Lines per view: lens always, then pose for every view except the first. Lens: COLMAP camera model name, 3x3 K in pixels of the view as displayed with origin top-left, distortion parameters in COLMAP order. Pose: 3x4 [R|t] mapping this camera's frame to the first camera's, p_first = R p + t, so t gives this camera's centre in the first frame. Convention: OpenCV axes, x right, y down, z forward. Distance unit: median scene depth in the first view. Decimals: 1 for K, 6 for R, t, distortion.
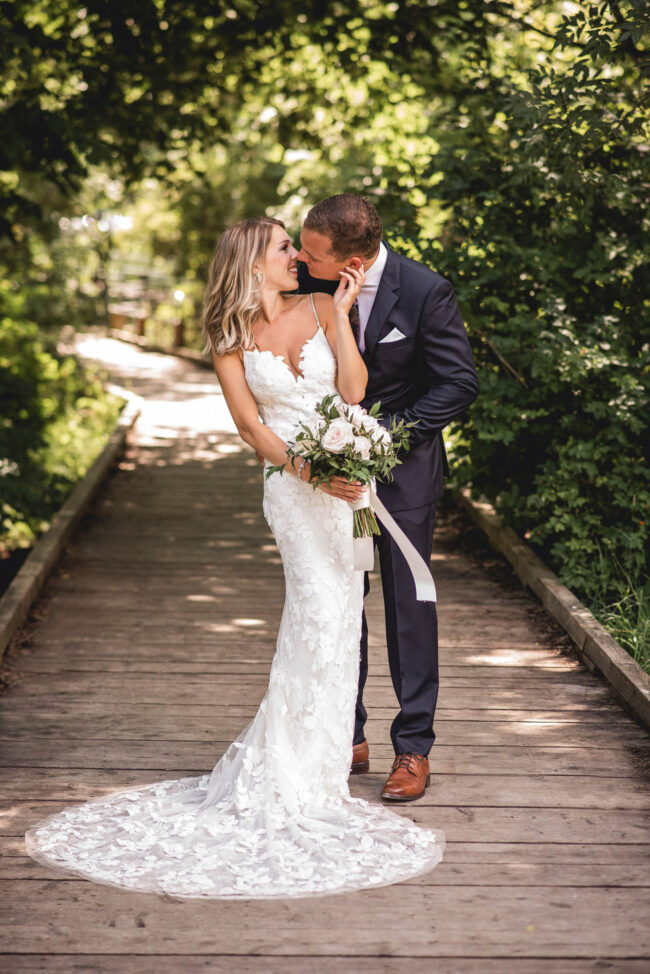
lens RADIAL K [[2378.5, 0, 325.0], [0, 2378.5, 487.0], [0, 0, 1]] dist [0.500435, -6.840356]
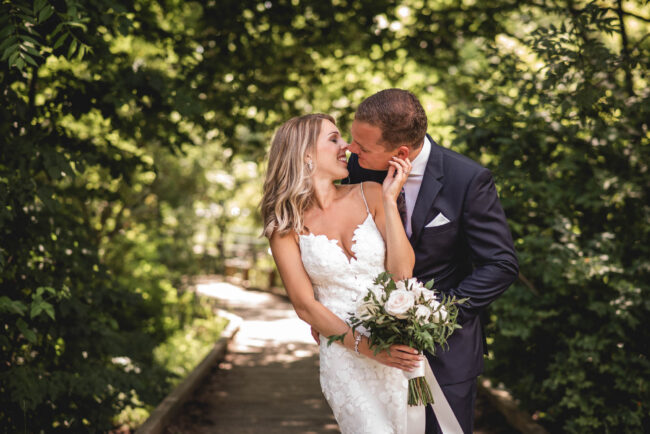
lens RADIAL K [[1587.3, 0, 346.6], [0, 1587.3, 194.2], [0, 0, 1]] dist [0.500435, -6.840356]
pose [[0.999835, -0.007480, -0.016539, -0.000653], [0.005414, 0.992561, -0.121630, 0.007843], [0.017325, 0.121520, 0.992438, 0.180934]]
